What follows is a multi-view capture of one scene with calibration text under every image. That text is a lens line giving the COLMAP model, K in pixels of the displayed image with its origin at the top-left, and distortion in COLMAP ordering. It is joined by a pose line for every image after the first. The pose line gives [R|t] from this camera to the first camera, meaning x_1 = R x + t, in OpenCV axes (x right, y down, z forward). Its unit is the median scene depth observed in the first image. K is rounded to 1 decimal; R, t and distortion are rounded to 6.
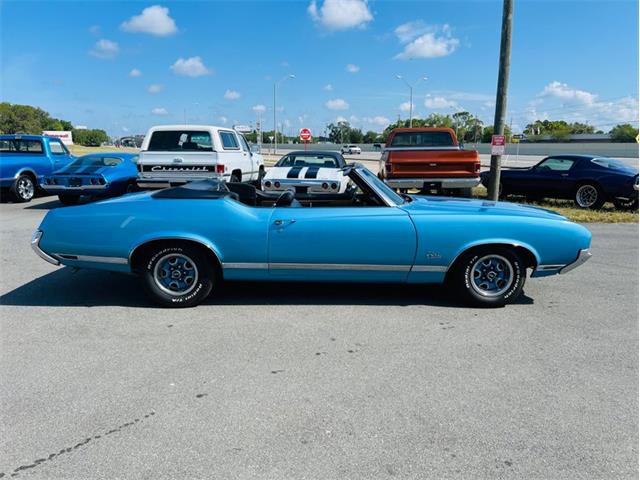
lens RADIAL K [[481.5, 0, 321.1], [0, 481.5, 238.4], [0, 0, 1]] dist [0.031995, -0.042640]
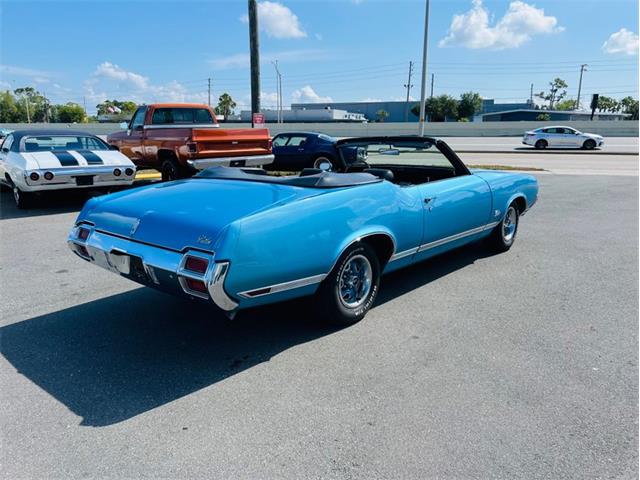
lens RADIAL K [[481.5, 0, 305.3], [0, 481.5, 238.3], [0, 0, 1]] dist [0.031995, -0.042640]
pose [[0.683124, -0.169301, 0.710407, -0.369495], [0.141413, 0.985012, 0.098762, -0.034937], [-0.716480, 0.032995, 0.696827, 0.203308]]
